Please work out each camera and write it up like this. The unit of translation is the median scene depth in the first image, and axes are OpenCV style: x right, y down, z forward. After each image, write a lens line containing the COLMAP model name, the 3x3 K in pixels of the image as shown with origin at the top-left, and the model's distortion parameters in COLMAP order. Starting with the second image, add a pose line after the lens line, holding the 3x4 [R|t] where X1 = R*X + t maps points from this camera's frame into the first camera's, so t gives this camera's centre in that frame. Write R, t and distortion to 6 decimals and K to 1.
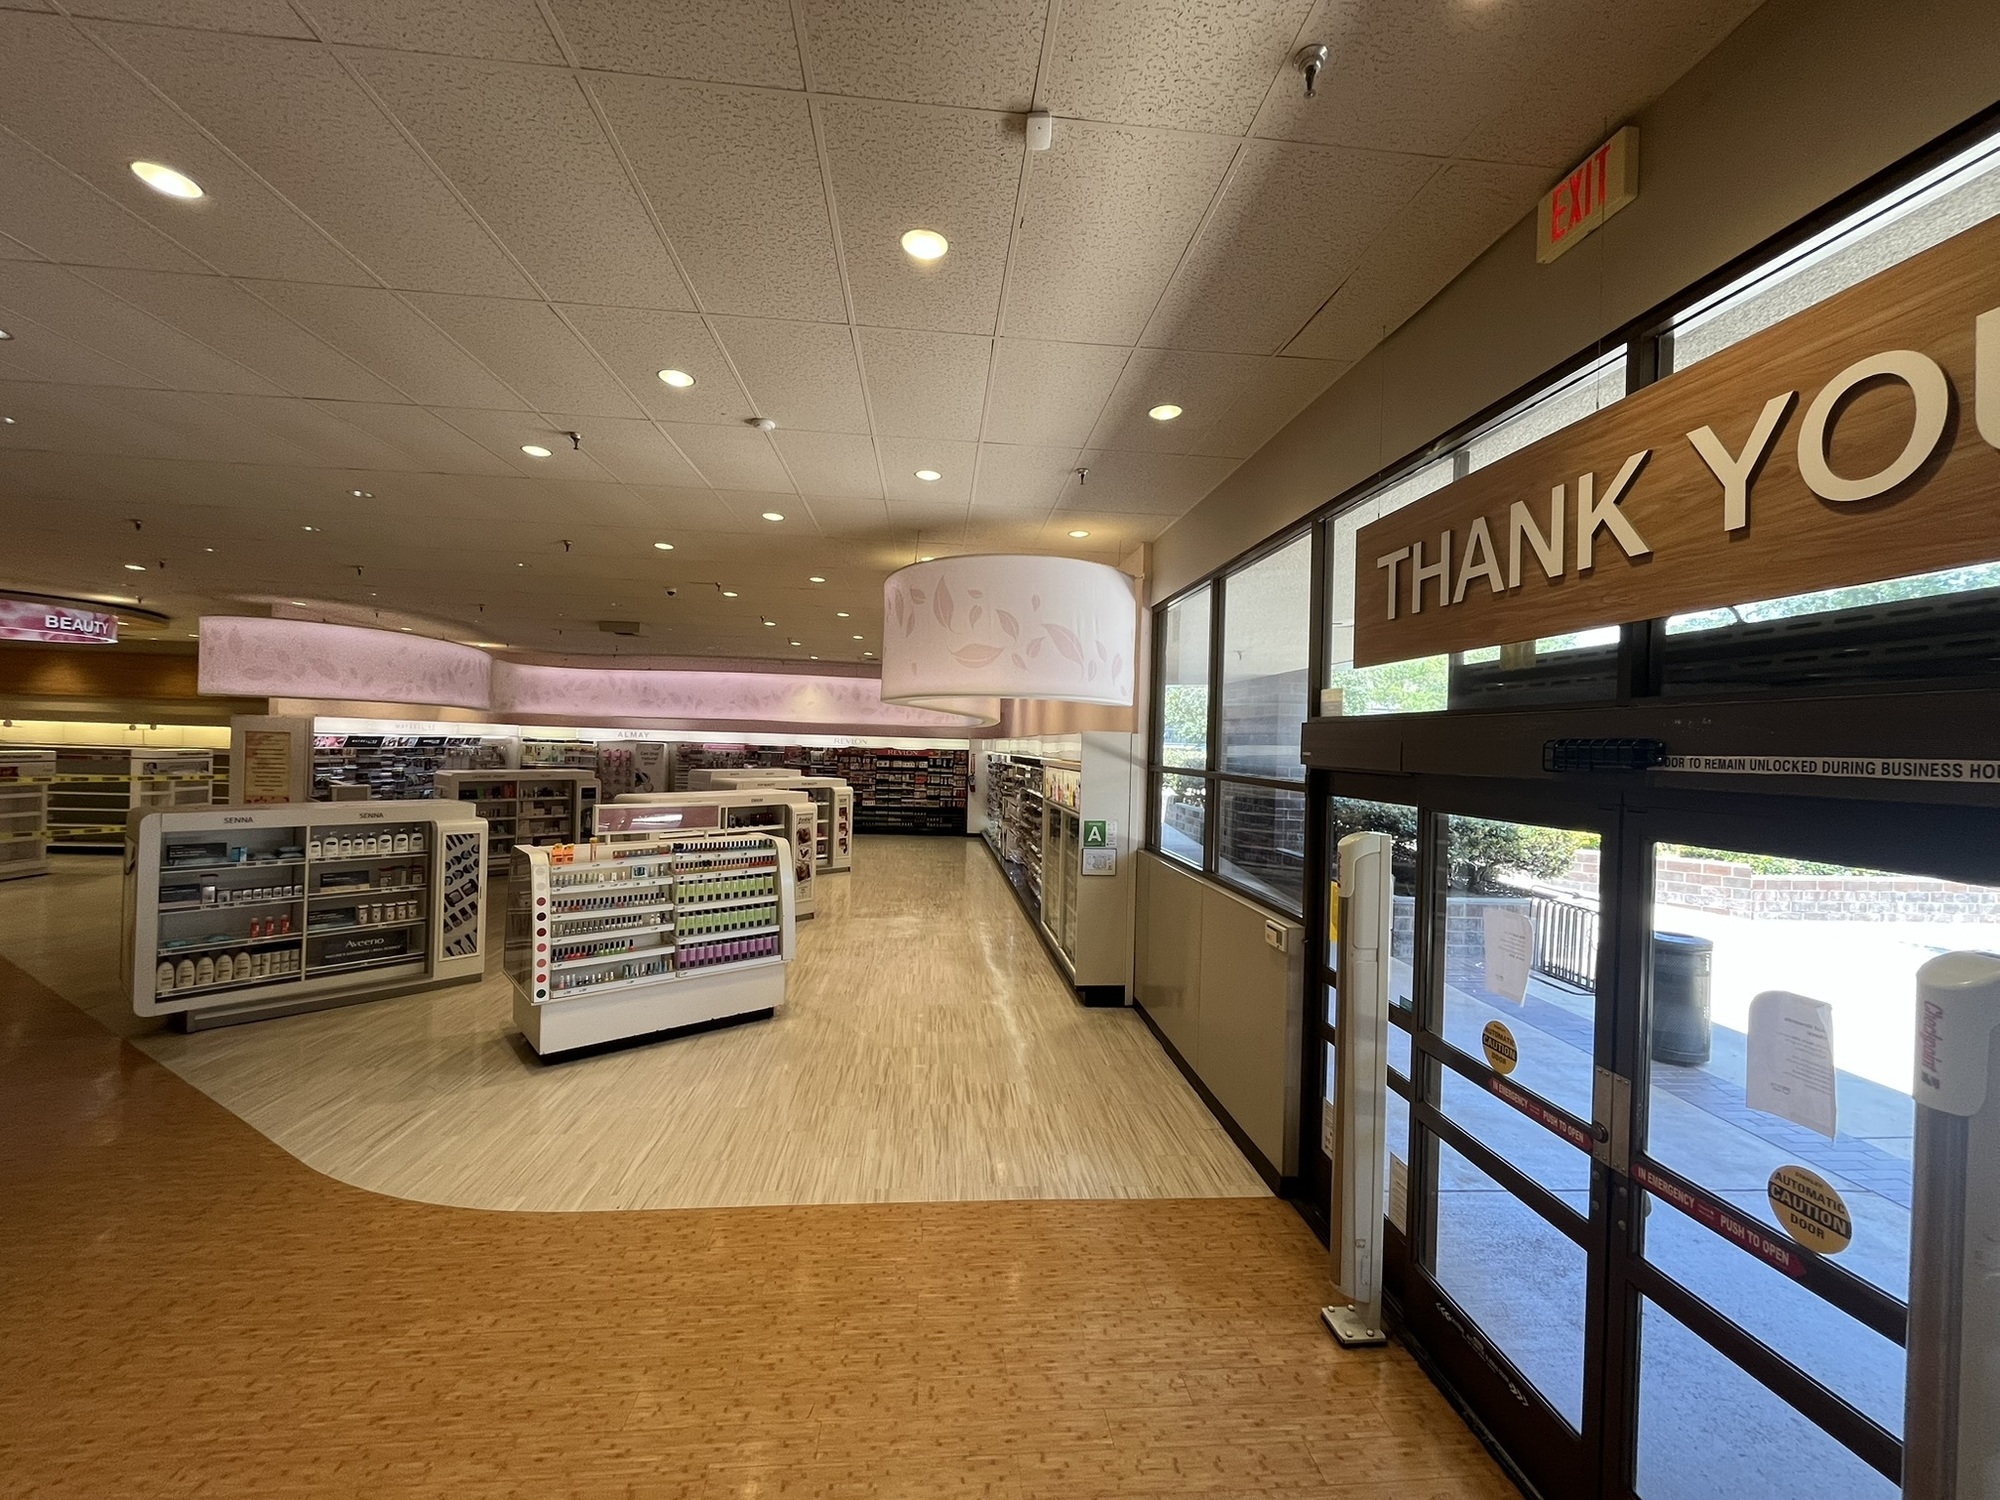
lens RADIAL K [[802.2, 0, 998.8], [0, 802.2, 745.3], [0, 0, 1]] dist [-0.004059, -0.000034]
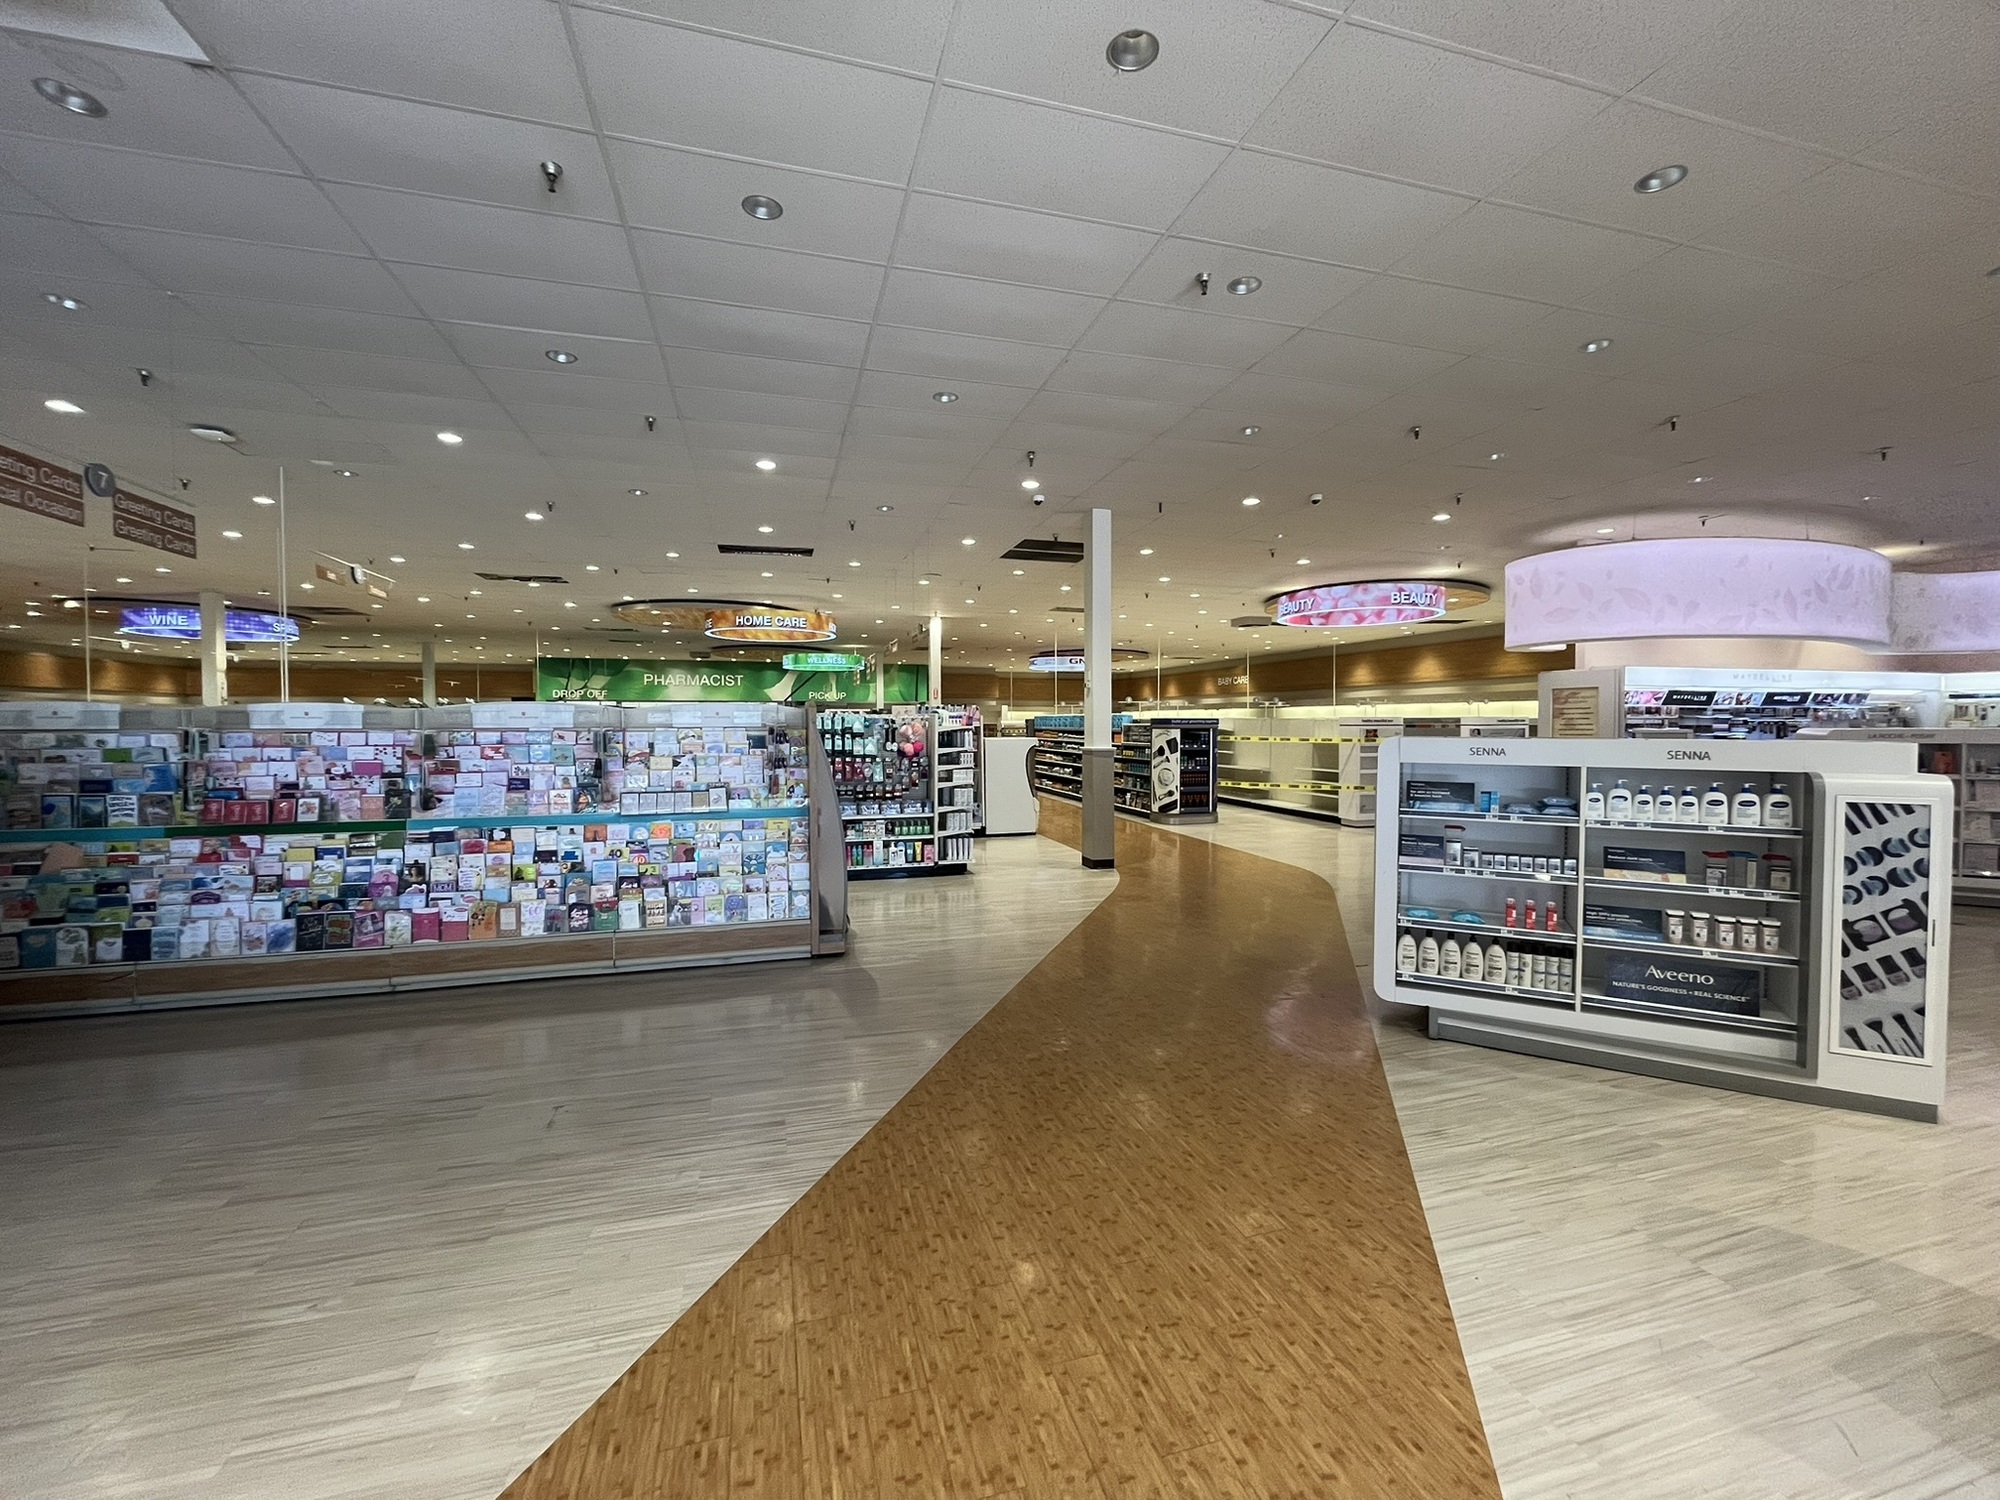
lens RADIAL K [[802.2, 0, 998.8], [0, 802.2, 745.3], [0, 0, 1]] dist [-0.004059, -0.000034]
pose [[0.181285, -0.003036, -0.983426, -0.307066], [0.009175, 0.999957, -0.001395, 0.075031], [0.983388, -0.008770, 0.181305, 0.405604]]
